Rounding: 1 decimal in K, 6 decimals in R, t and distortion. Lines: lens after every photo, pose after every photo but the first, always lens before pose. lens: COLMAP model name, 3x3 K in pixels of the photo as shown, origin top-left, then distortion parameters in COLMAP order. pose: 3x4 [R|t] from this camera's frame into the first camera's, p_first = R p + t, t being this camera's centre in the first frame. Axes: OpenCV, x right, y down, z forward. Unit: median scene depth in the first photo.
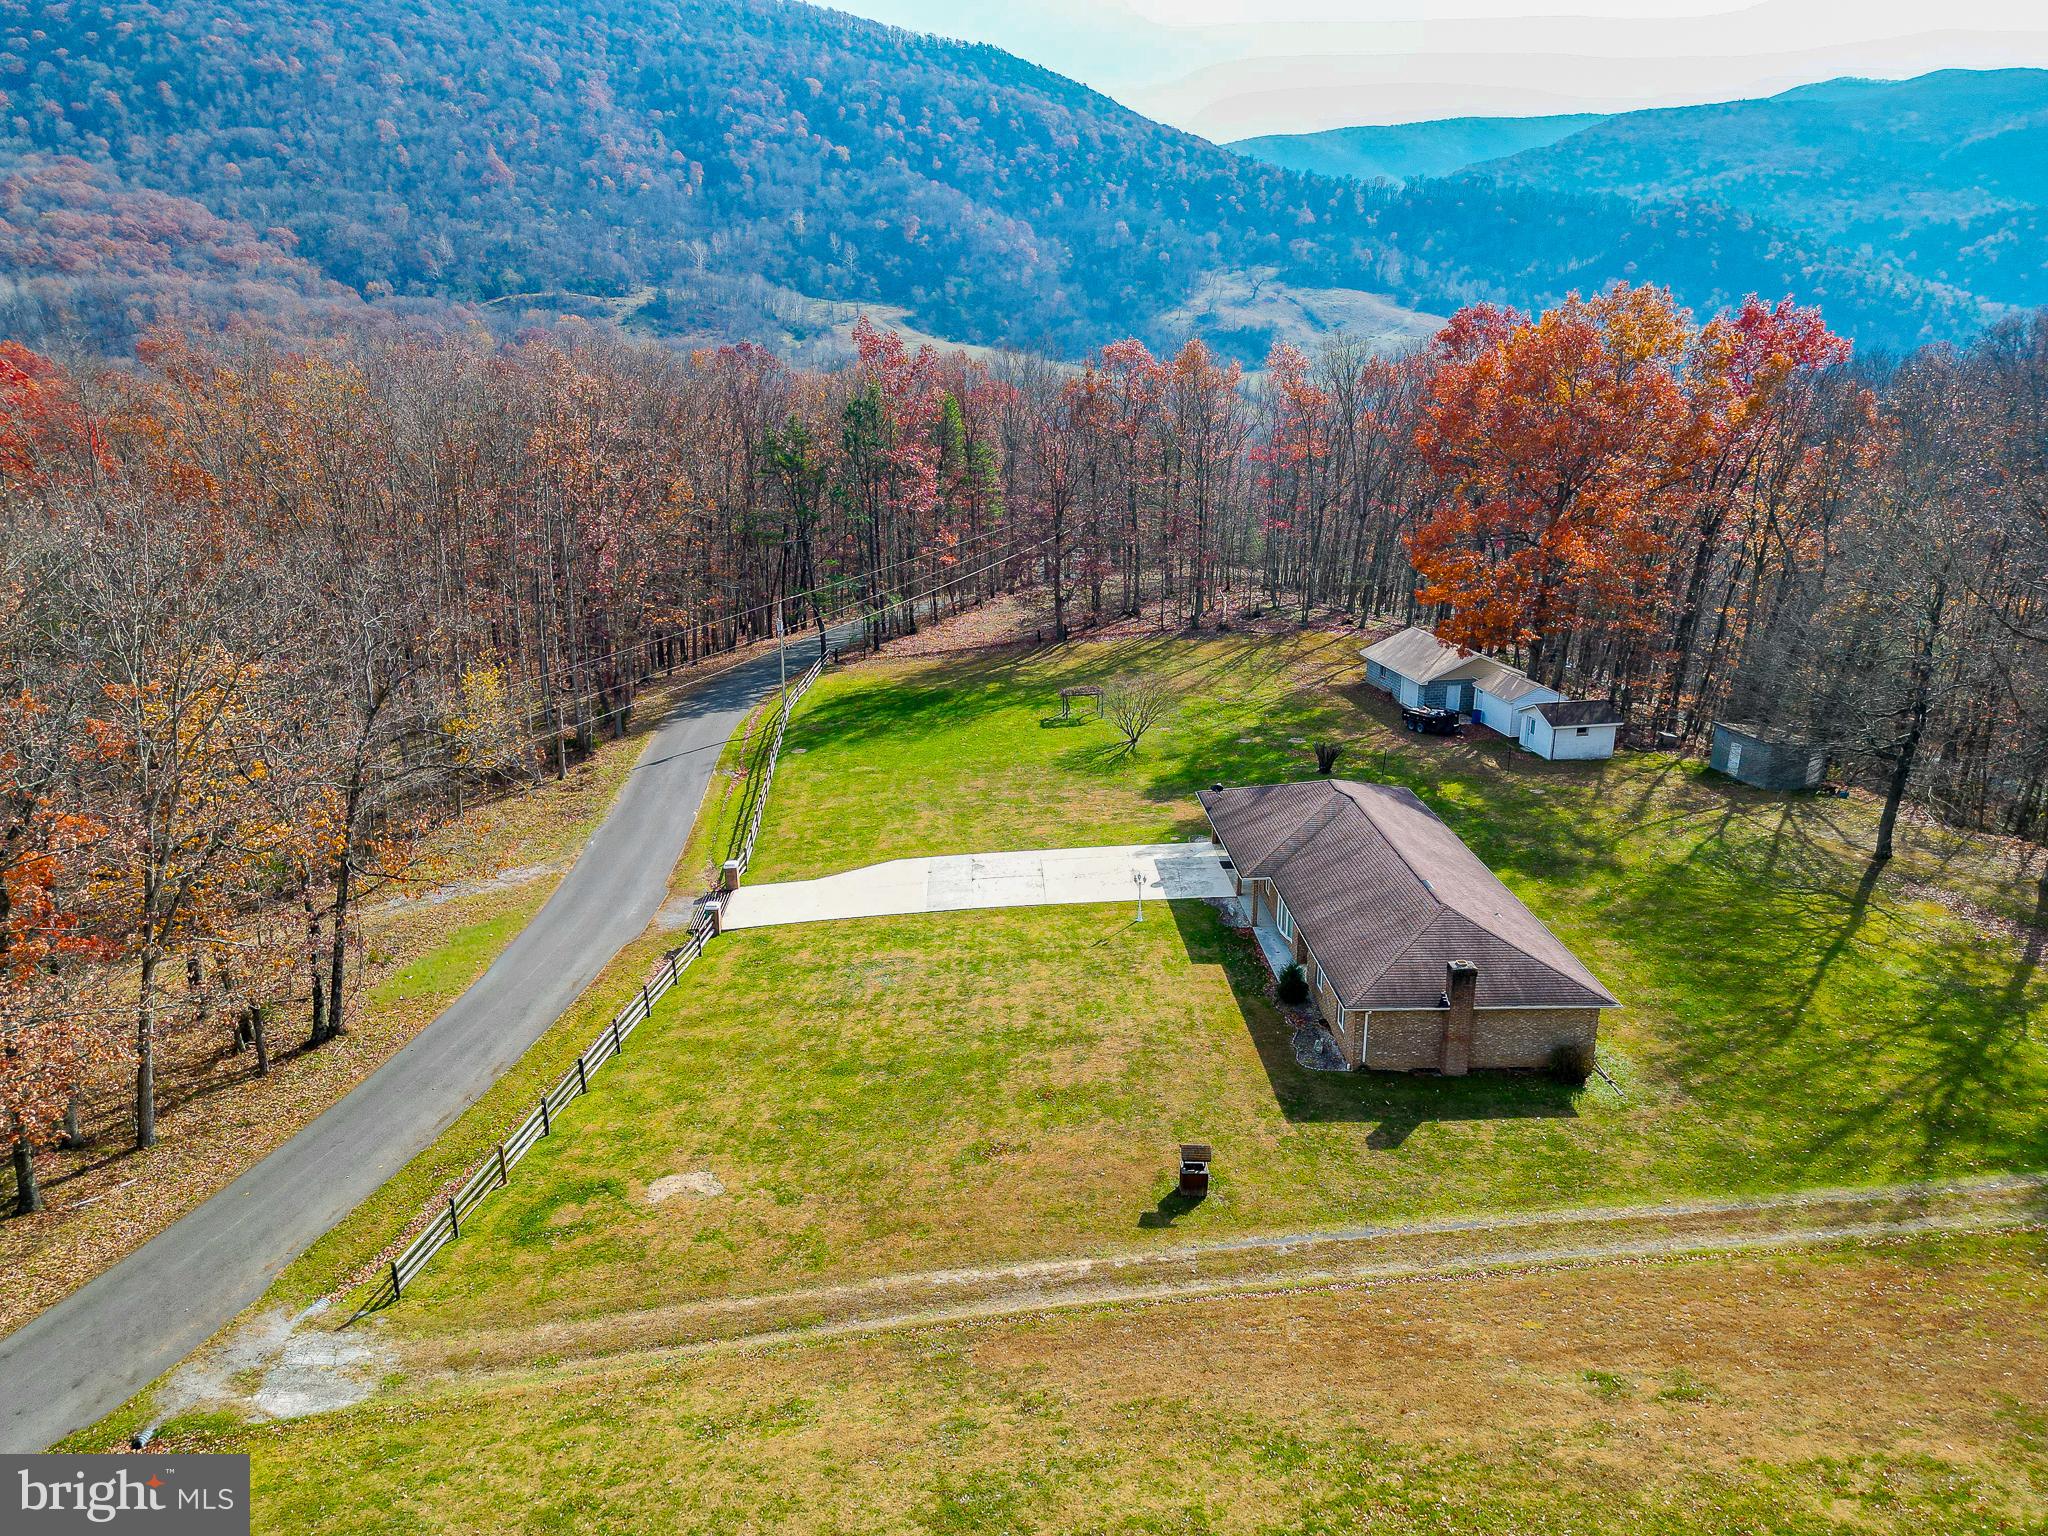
lens RADIAL K [[1433.1, 0, 1025.6], [0, 1433.1, 772.7], [0, 0, 1]] dist [0.085907, -0.059865]
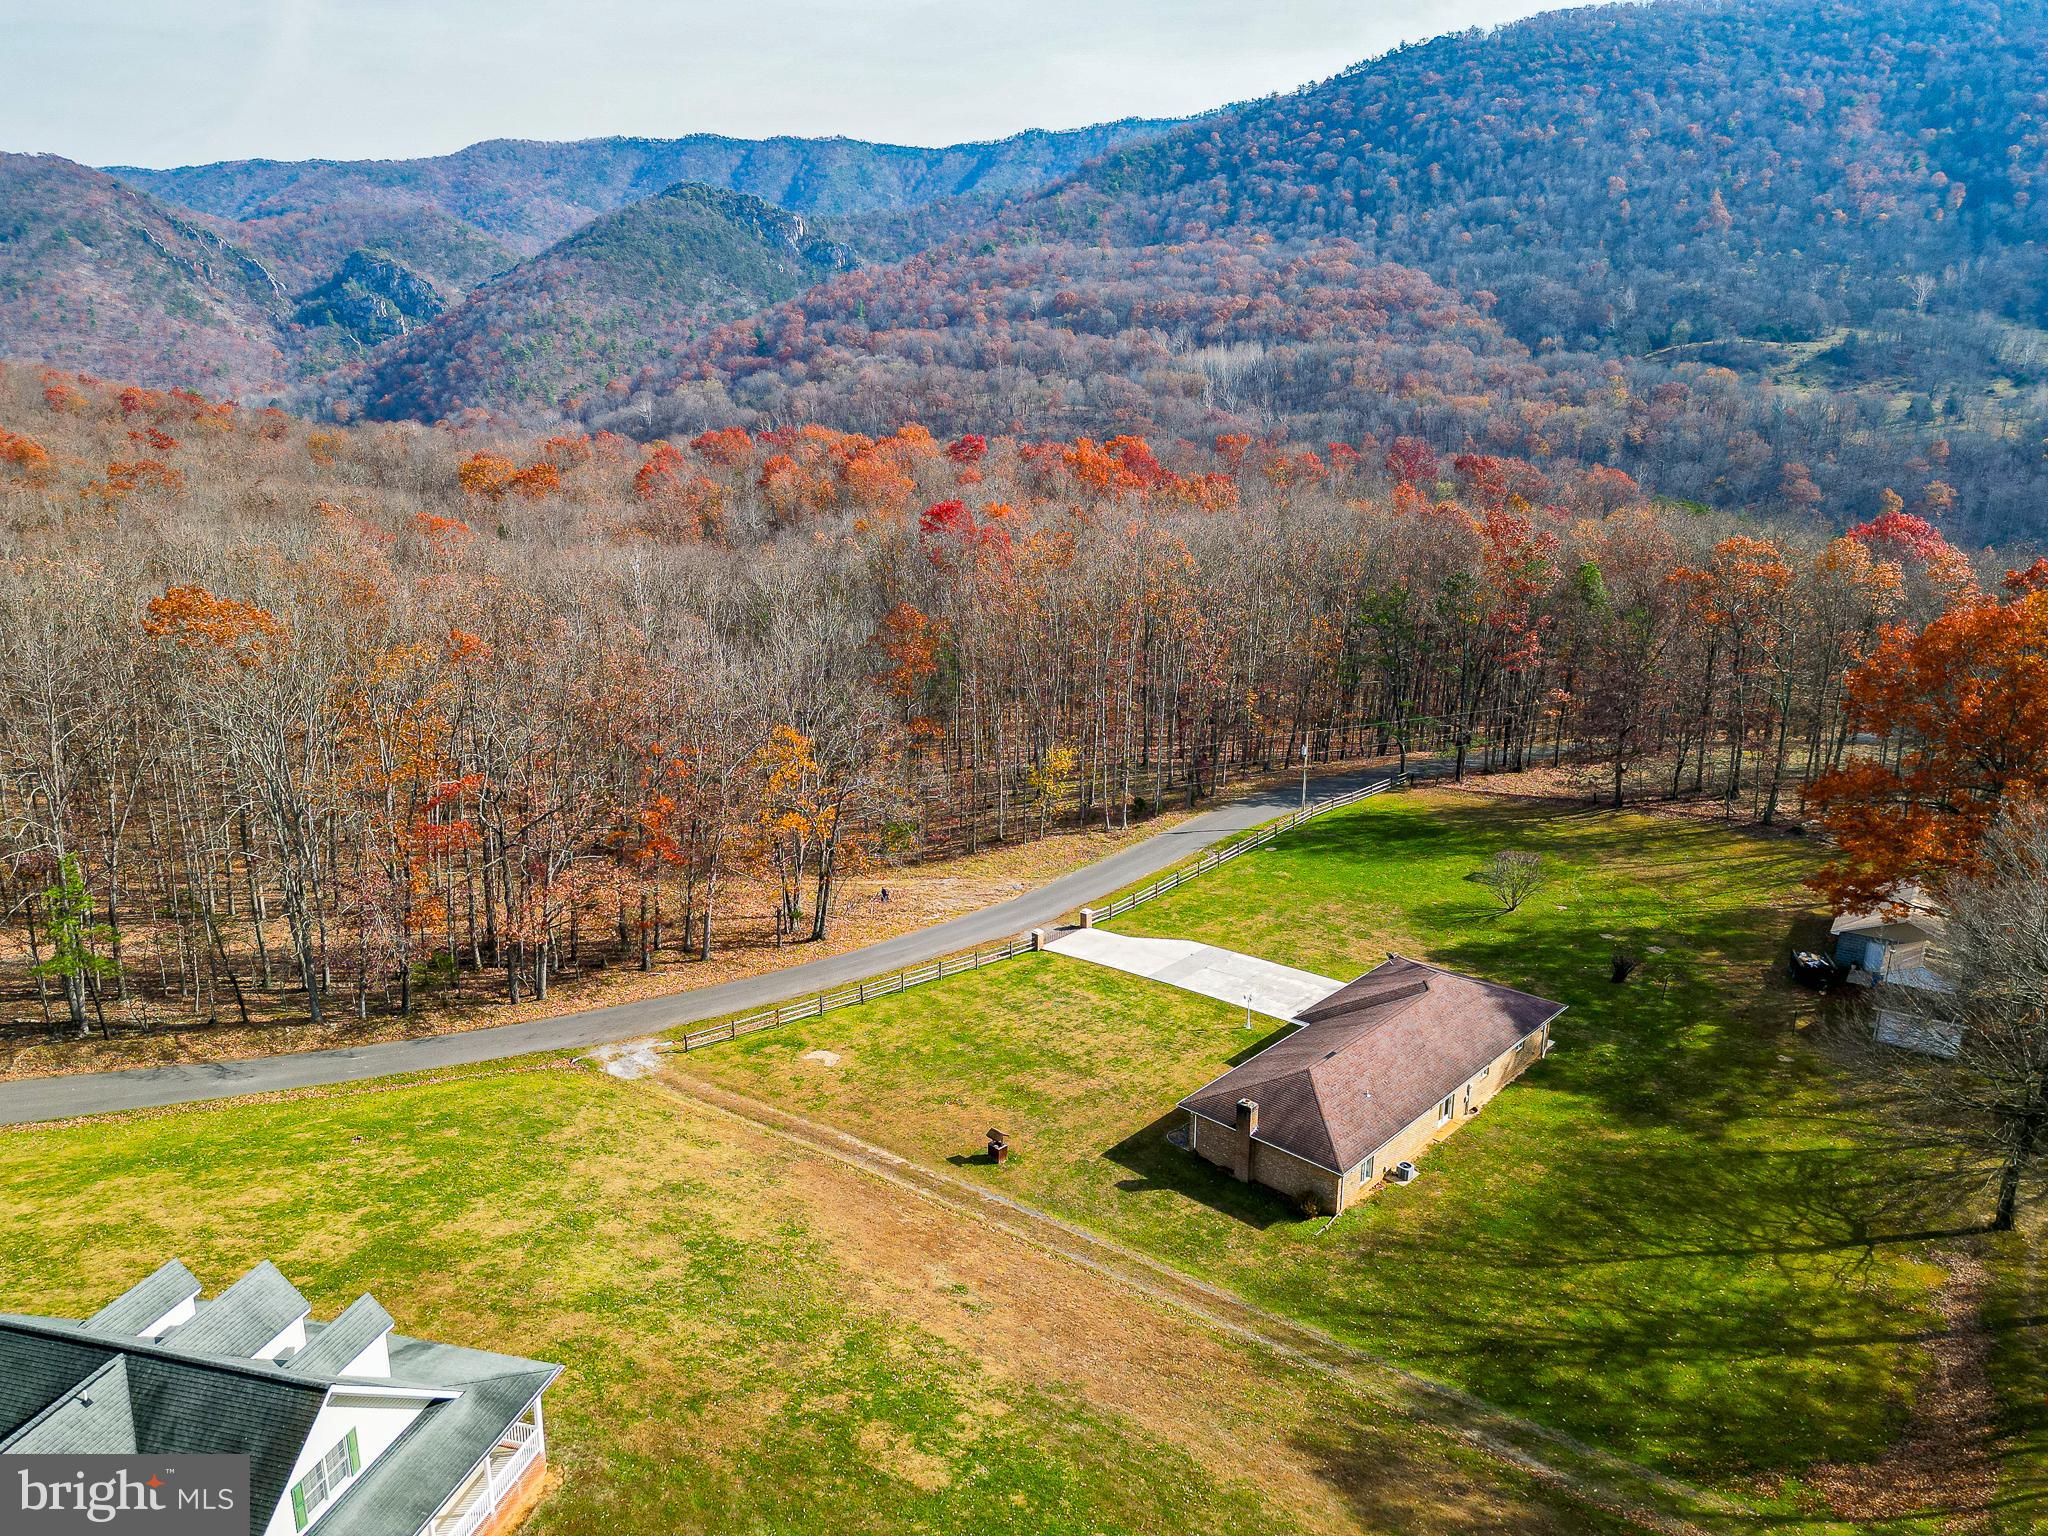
lens RADIAL K [[1433.1, 0, 1020.3], [0, 1433.1, 772.4], [0, 0, 1]] dist [0.085907, -0.059865]
pose [[0.709968, 0.195448, -0.676569, 0.463290], [-0.206584, 0.976252, 0.065239, -0.102360], [0.673252, 0.093451, 0.733484, -0.095928]]
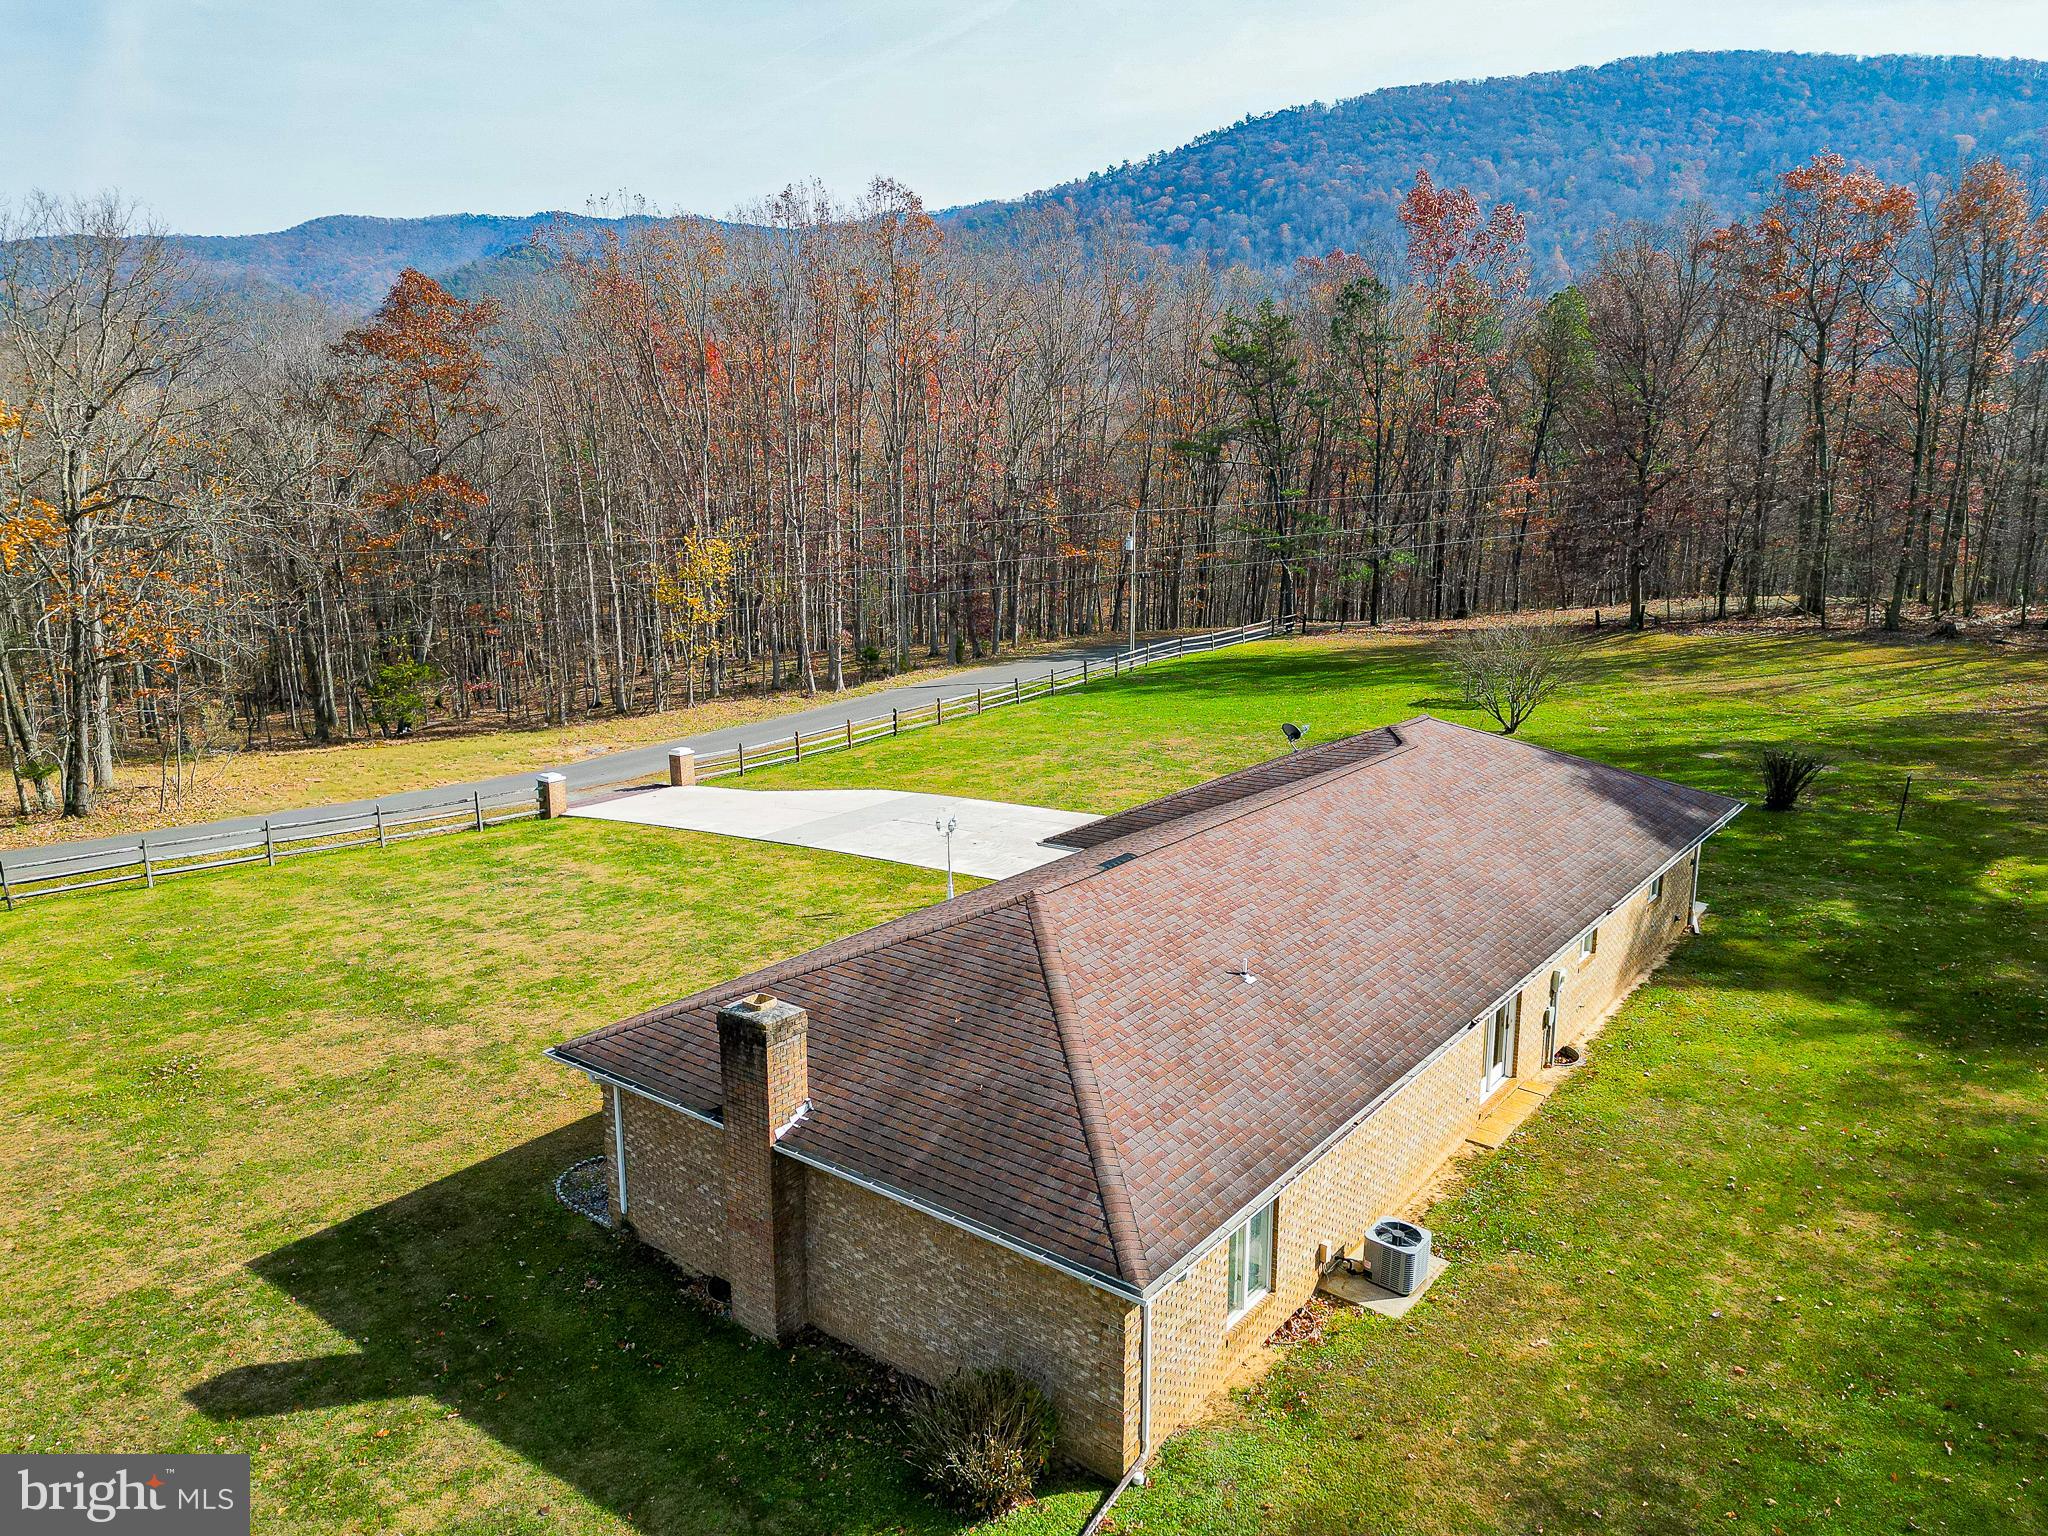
lens RADIAL K [[1433.1, 0, 1020.3], [0, 1433.1, 769.4], [0, 0, 1]] dist [0.085907, -0.059865]
pose [[0.768379, 0.137350, -0.625083, 0.248253], [-0.184648, 0.982743, -0.011038, 0.031281], [0.612780, 0.123902, 0.780480, 0.341716]]
